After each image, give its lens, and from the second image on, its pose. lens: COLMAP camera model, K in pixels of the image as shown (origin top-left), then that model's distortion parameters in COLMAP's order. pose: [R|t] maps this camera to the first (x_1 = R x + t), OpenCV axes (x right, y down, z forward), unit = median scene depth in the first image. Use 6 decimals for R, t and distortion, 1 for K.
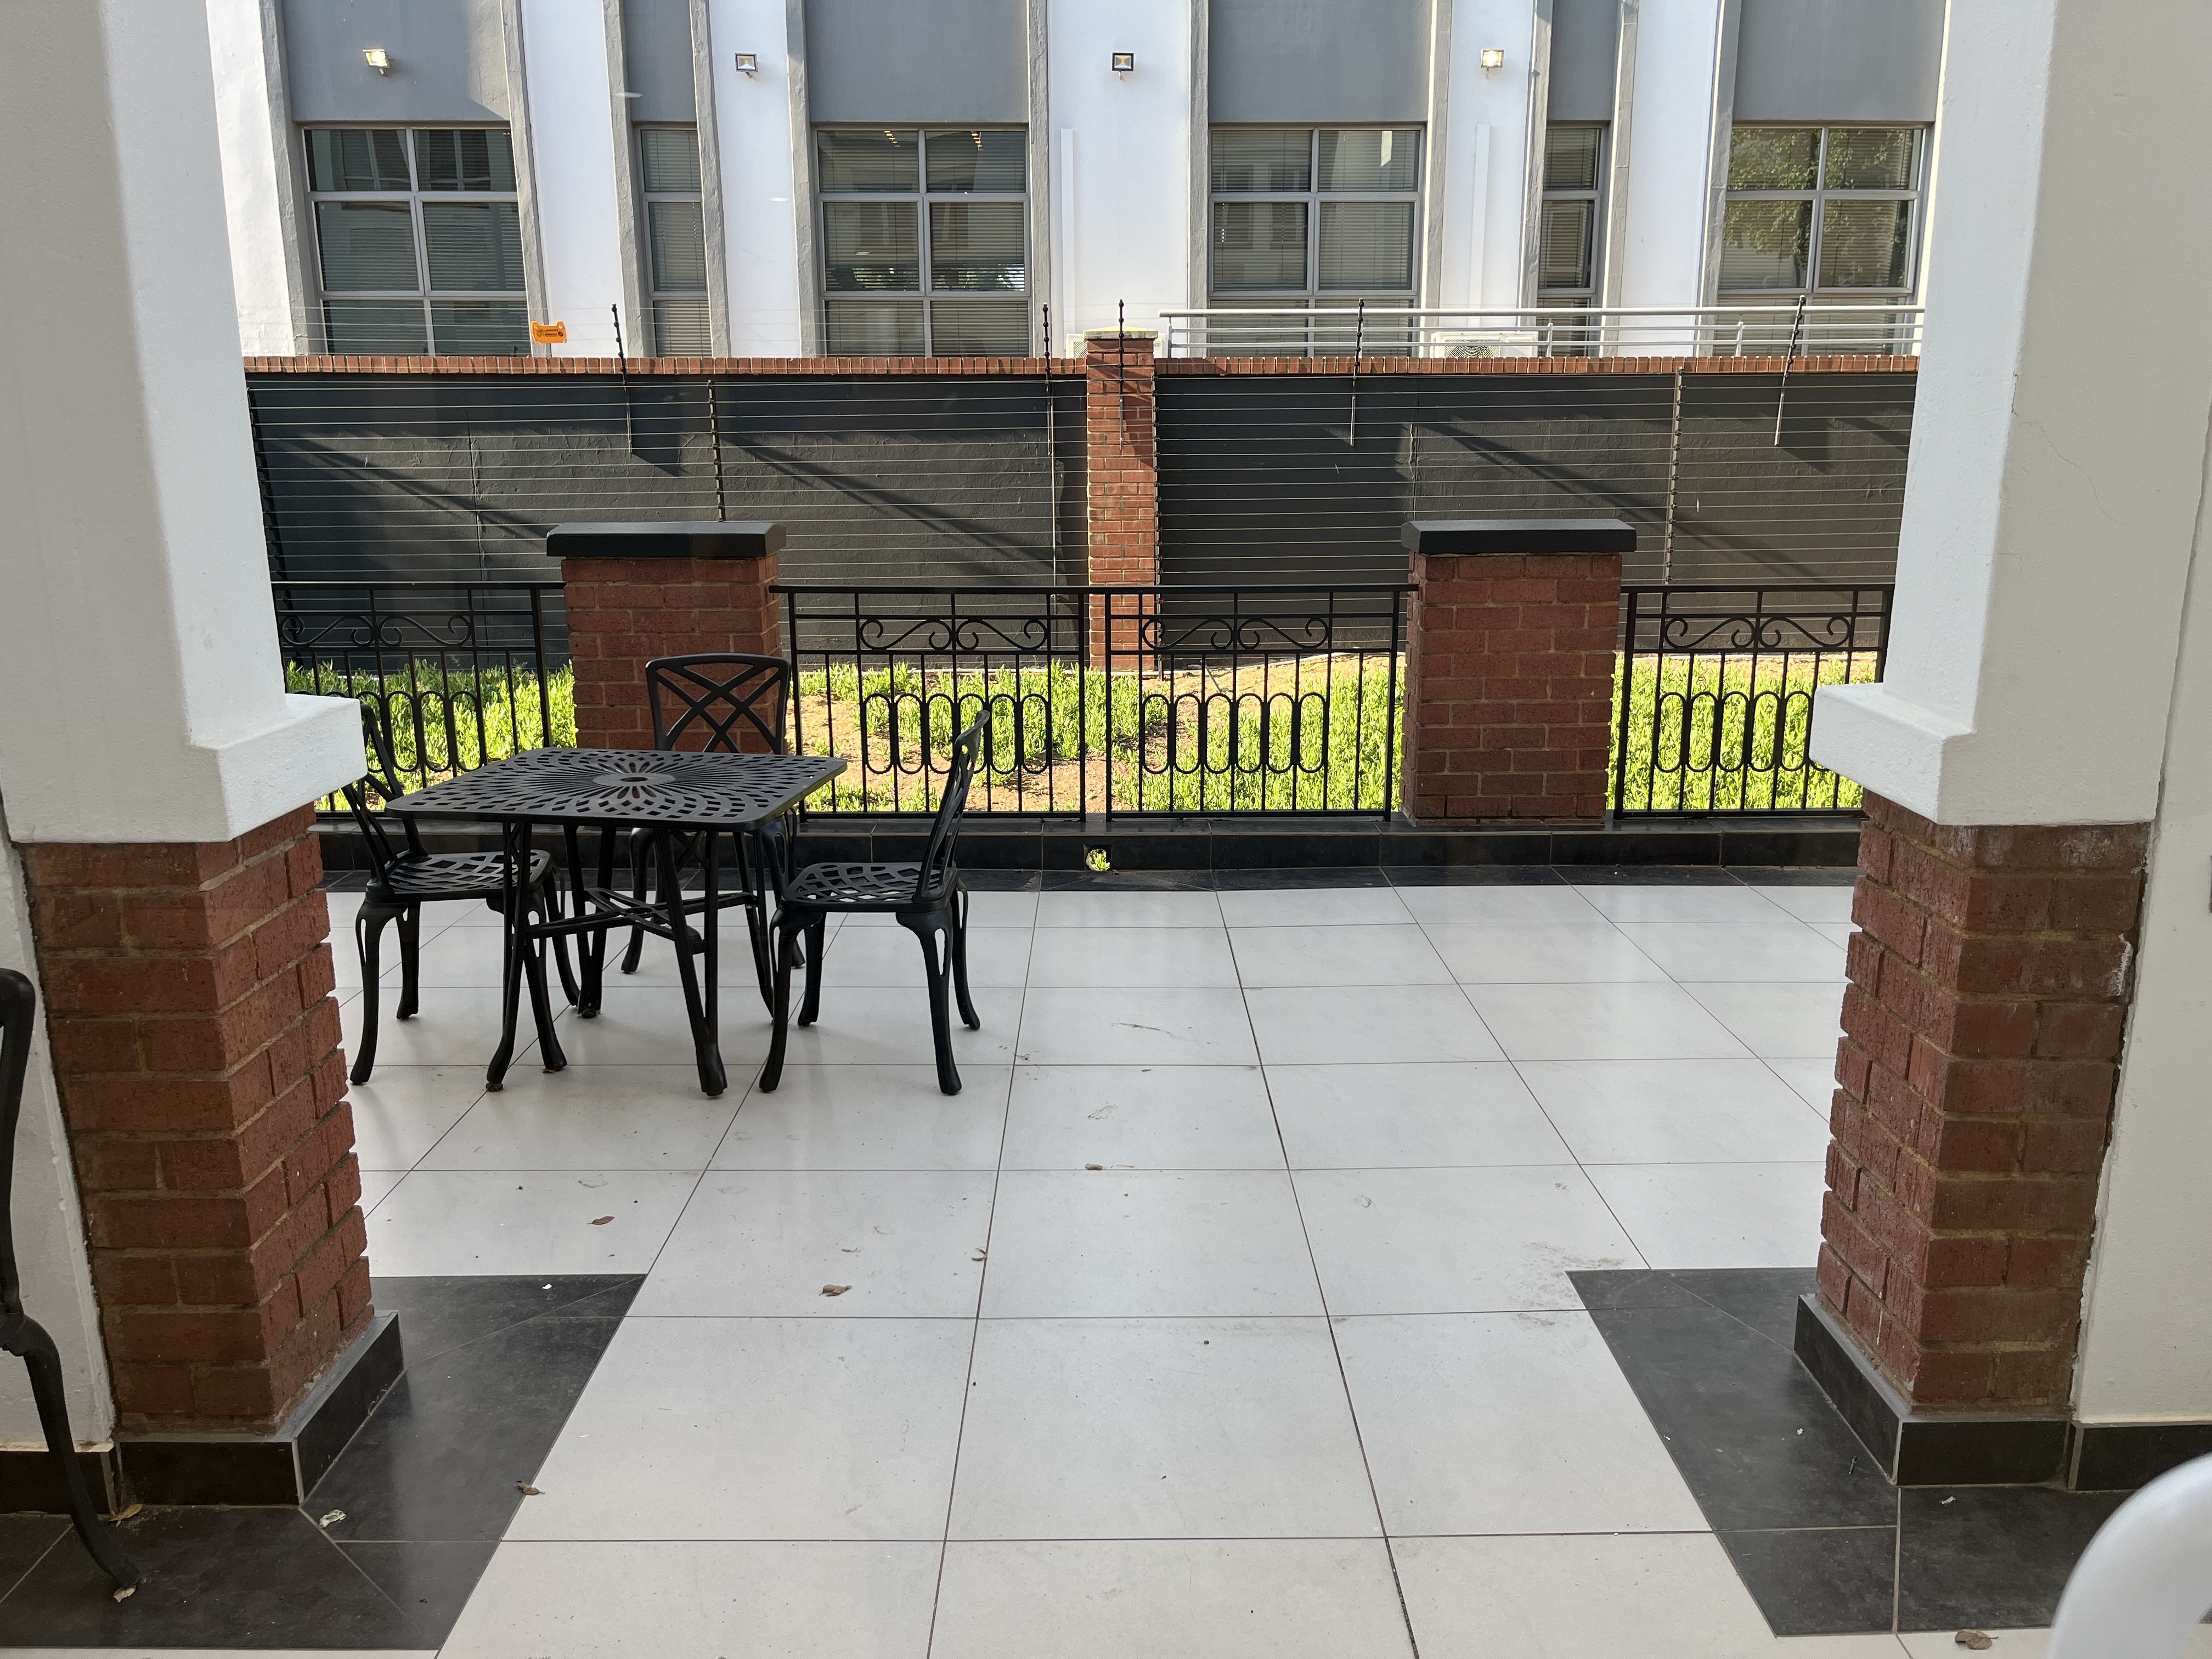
lens RADIAL K [[1669.5, 0, 1116.6], [0, 1669.5, 833.2], [0, 0, 1]] dist [0.060404, -0.087485]
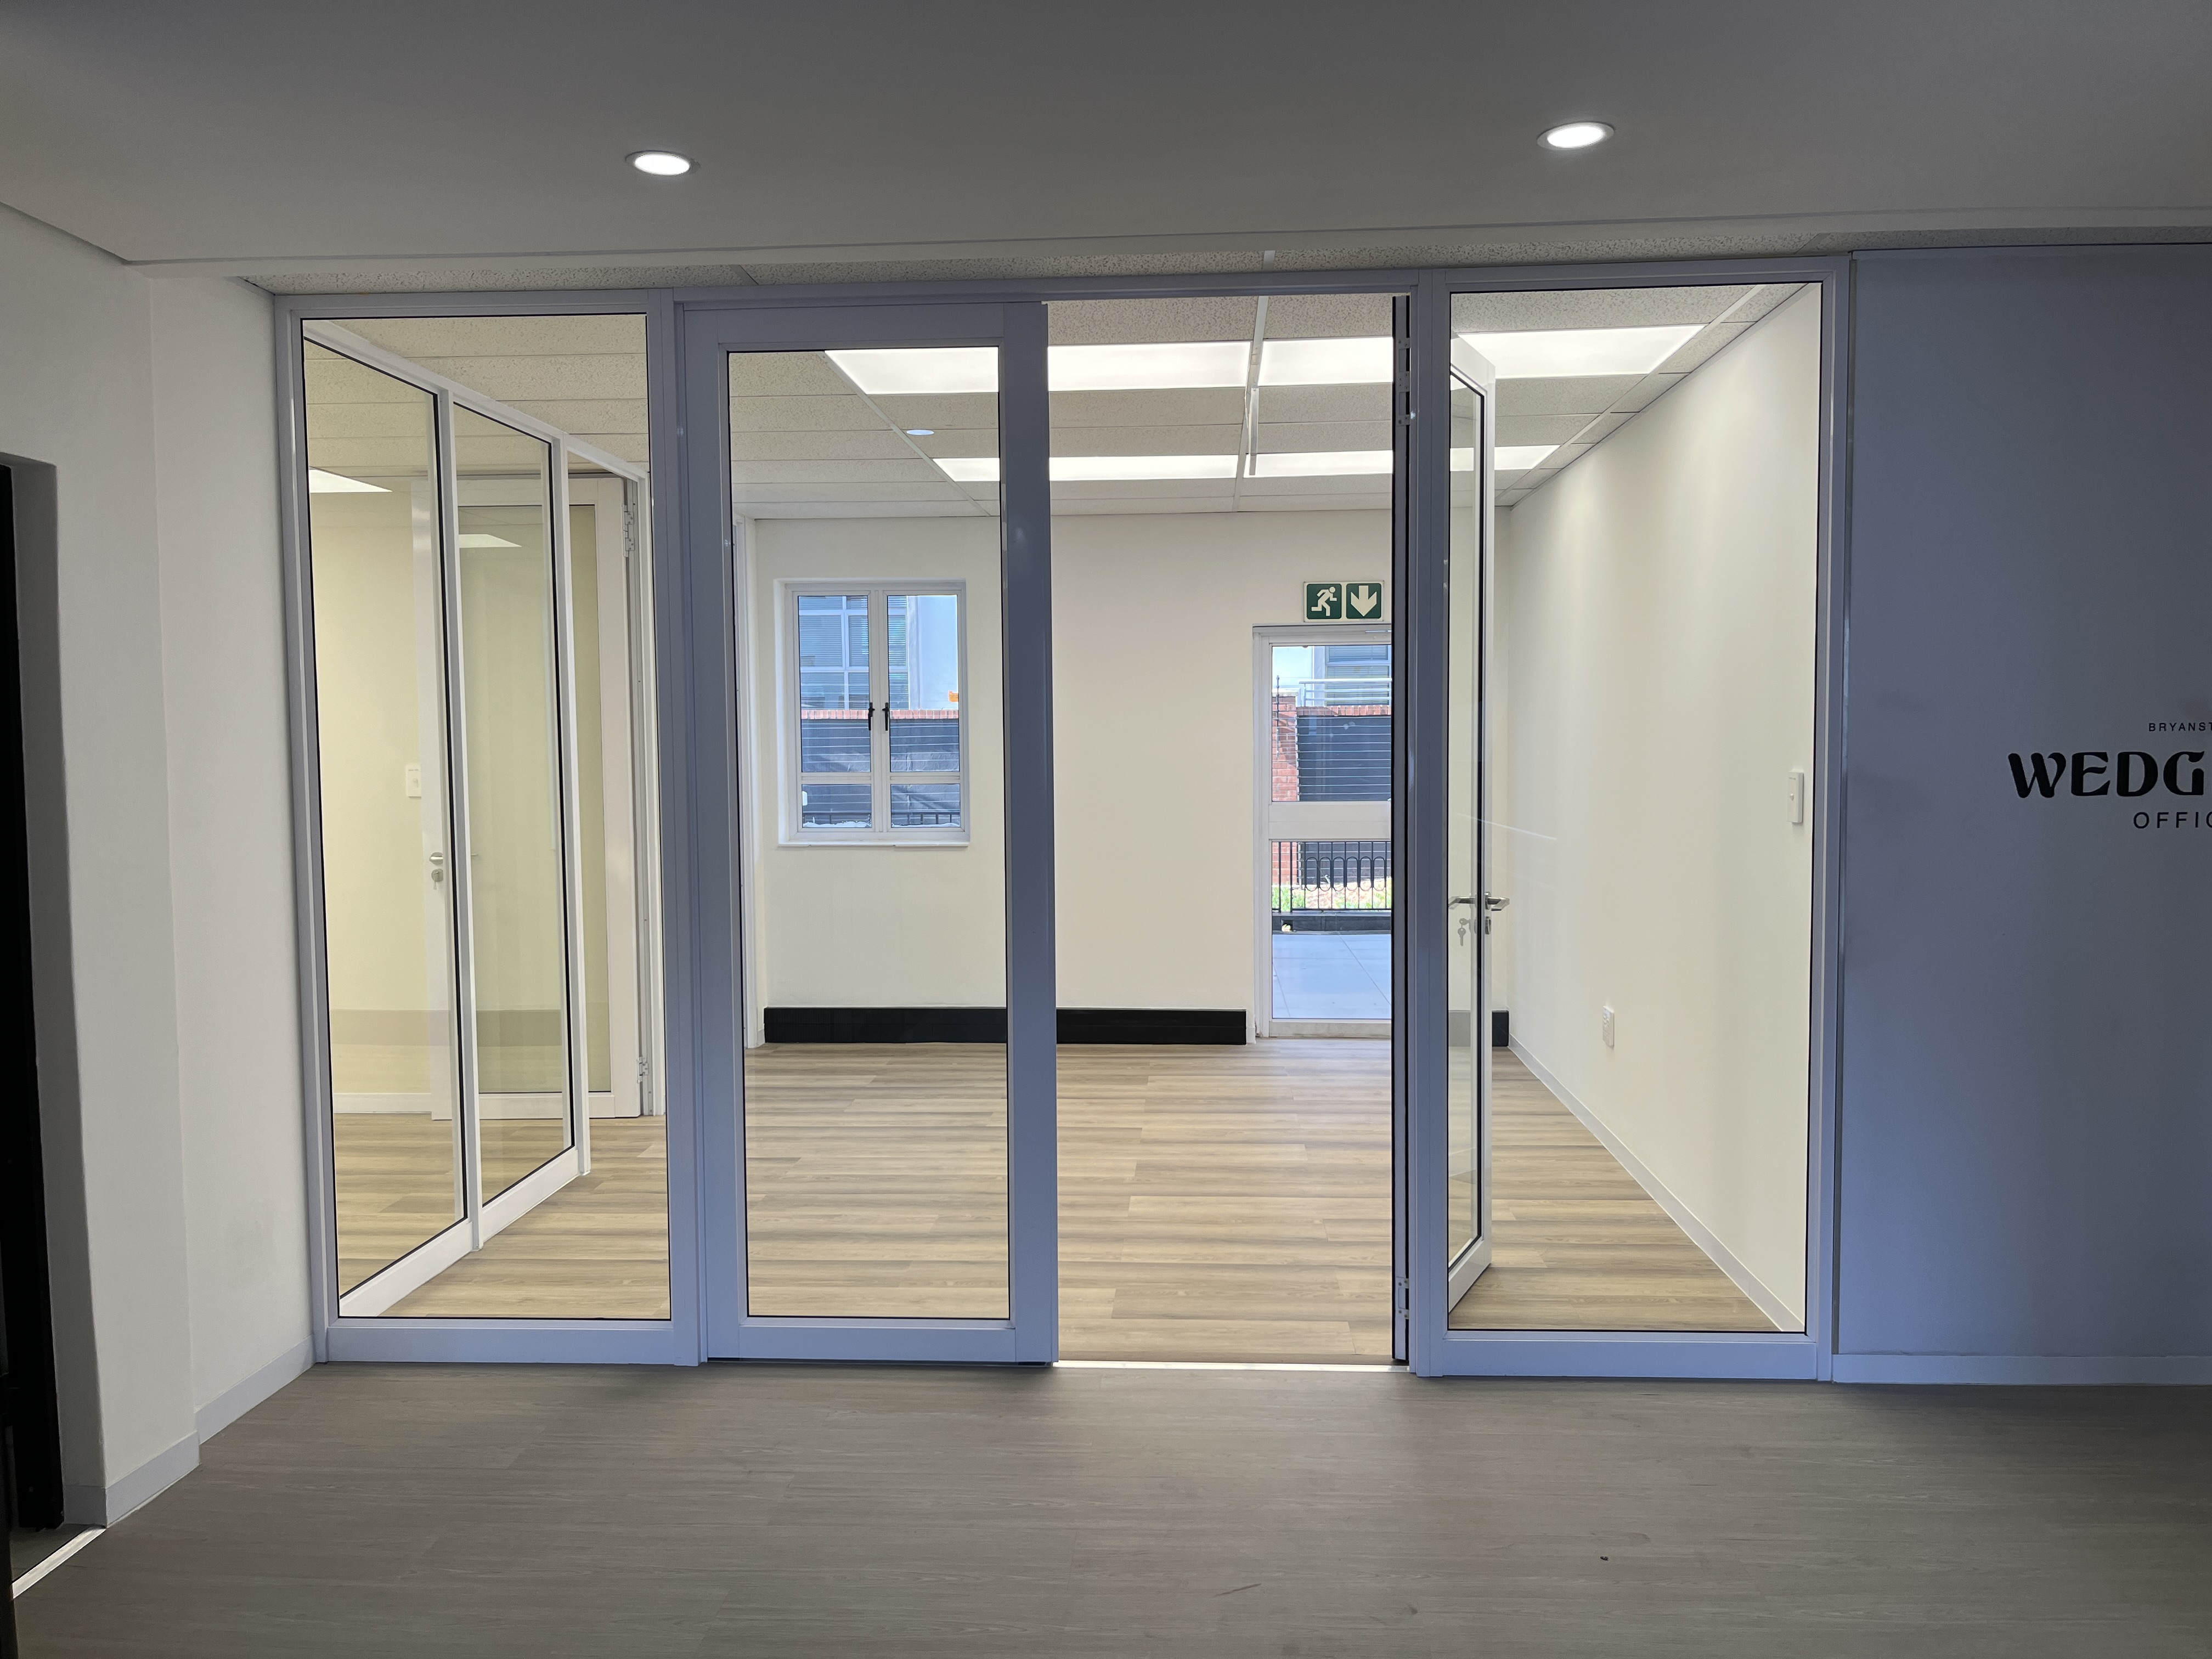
lens RADIAL K [[1669.5, 0, 1108.8], [0, 1669.5, 829.0], [0, 0, 1]] dist [0.060404, -0.087485]
pose [[0.997502, -0.001291, -0.070629, -0.047412], [-0.011852, 0.982603, -0.185342, 0.160394], [0.069640, 0.185716, 0.980133, -0.671378]]
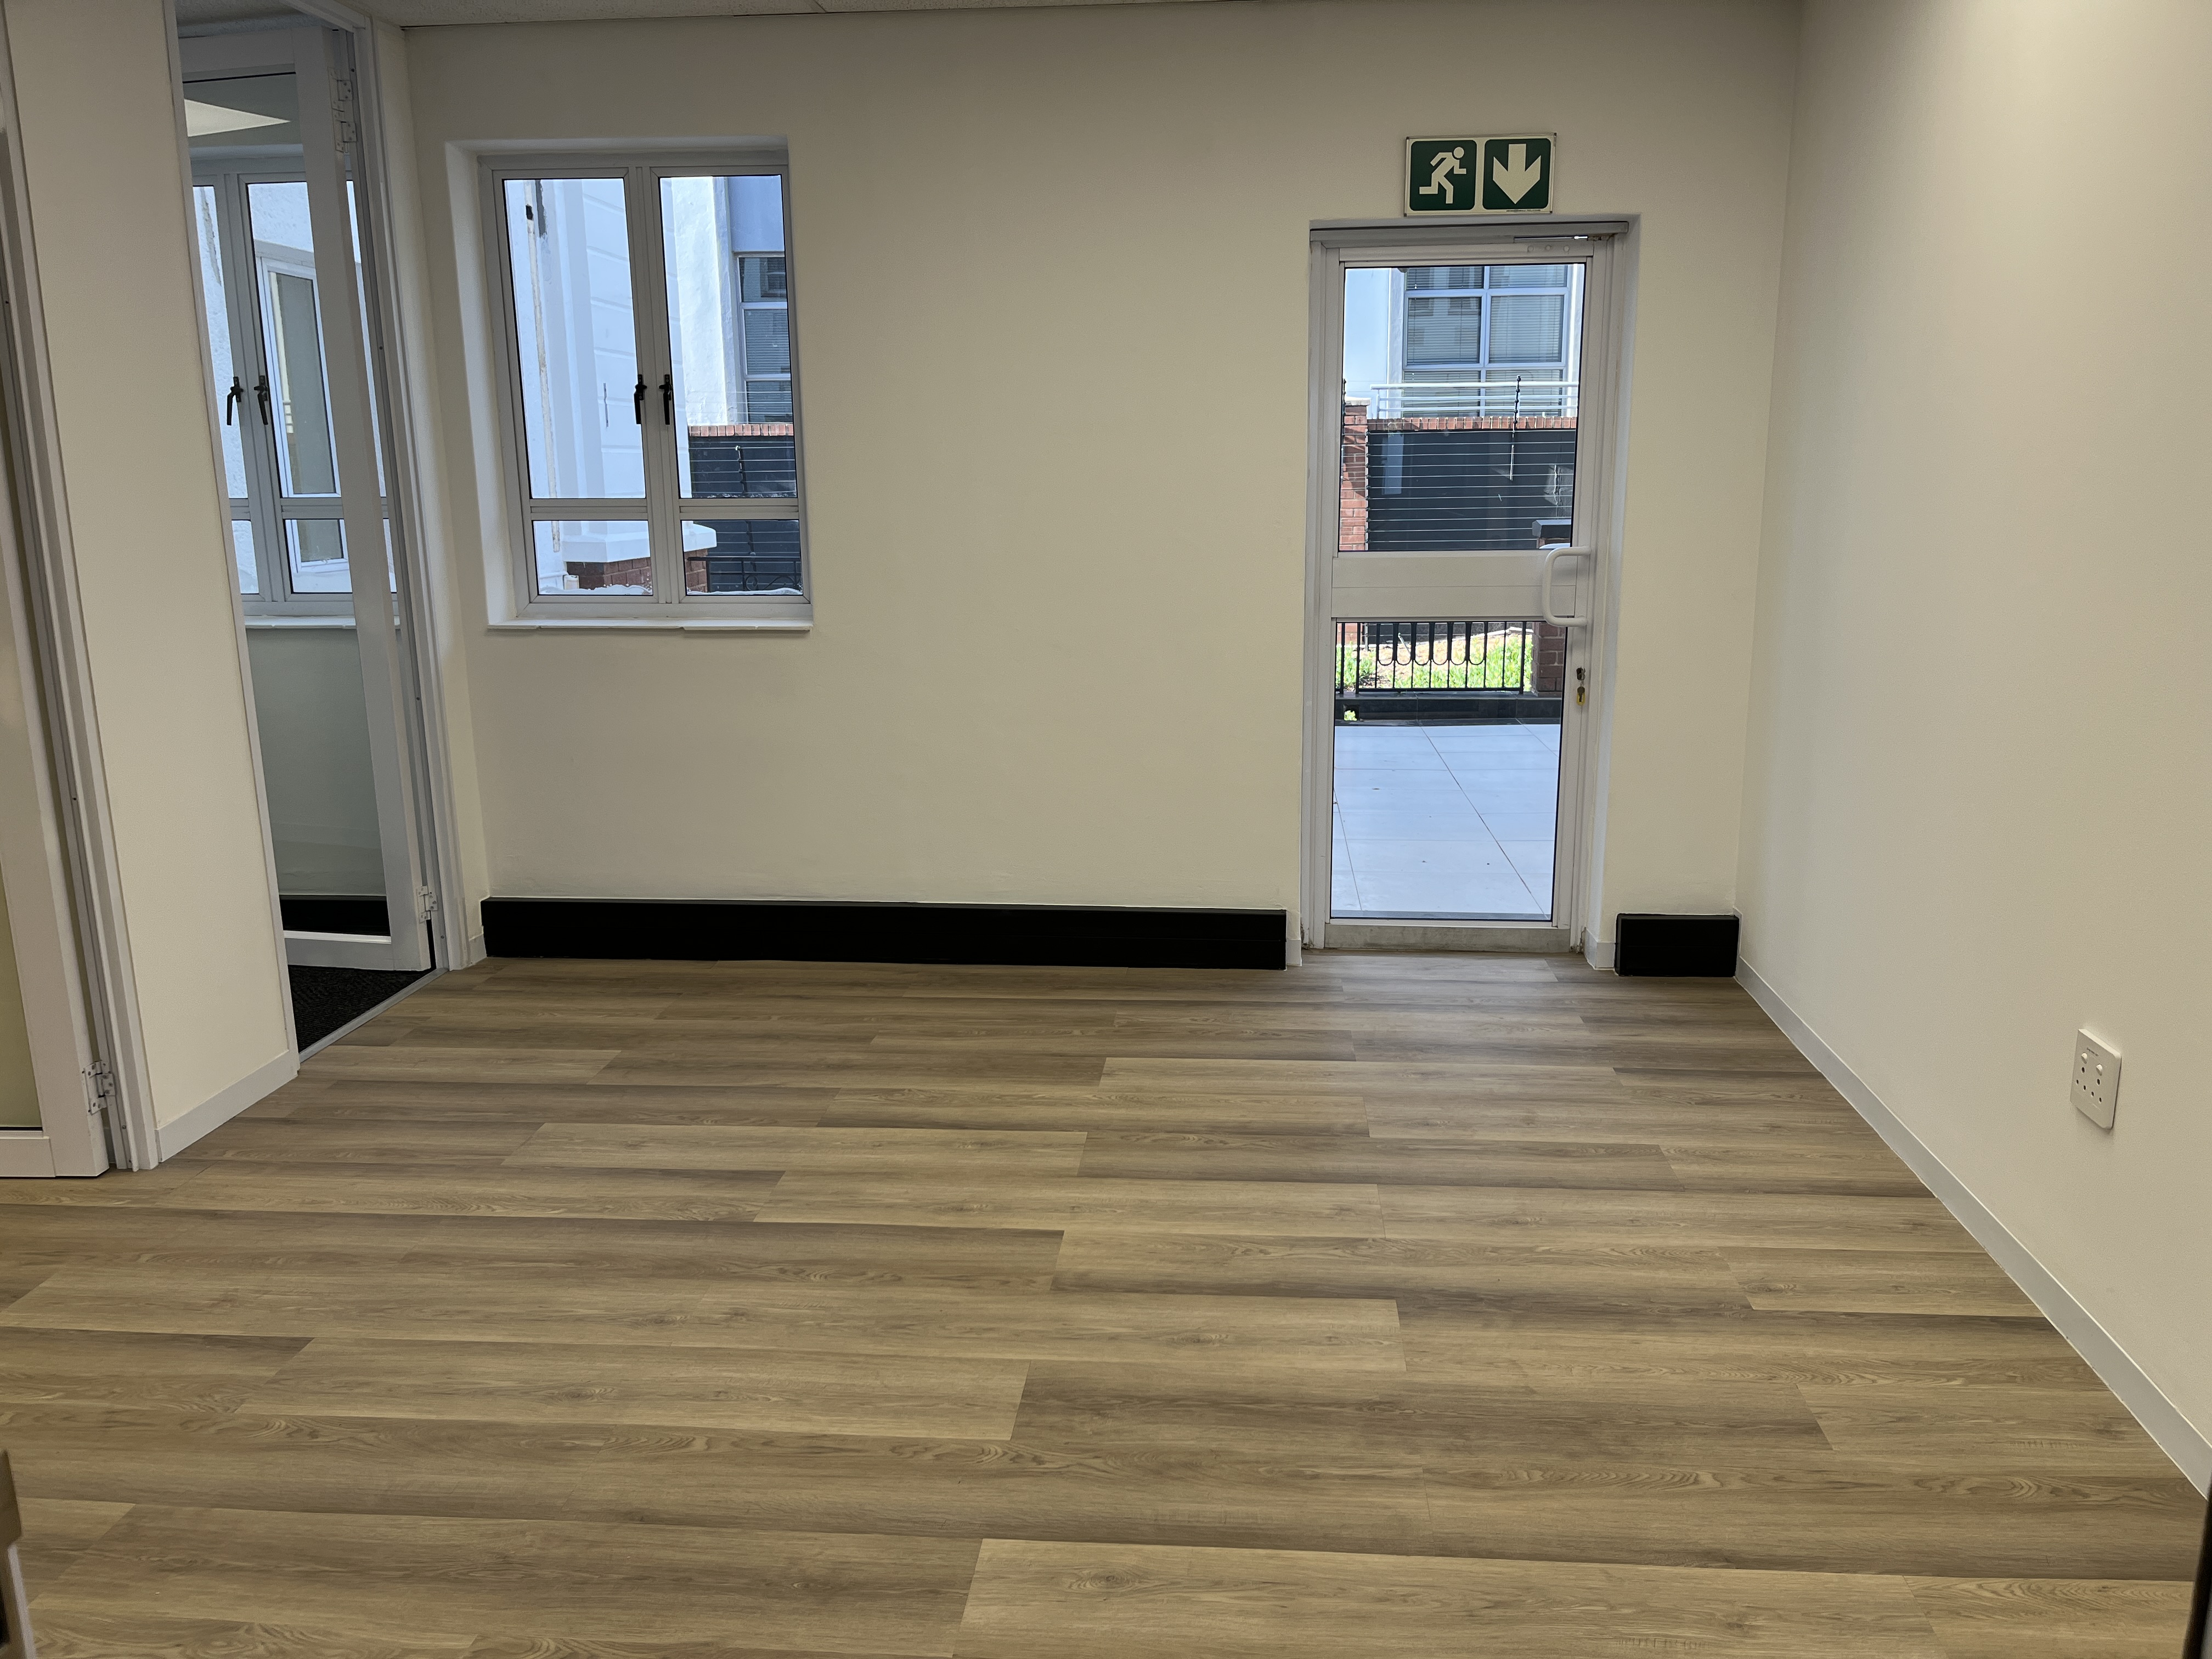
lens RADIAL K [[1669.5, 0, 1136.6], [0, 1669.5, 846.7], [0, 0, 1]] dist [0.060404, -0.087485]
pose [[0.996144, 0.013337, -0.086715, -0.040879], [-0.015021, 0.999711, -0.018796, 0.096603], [0.086439, 0.020026, 0.996056, -0.381156]]
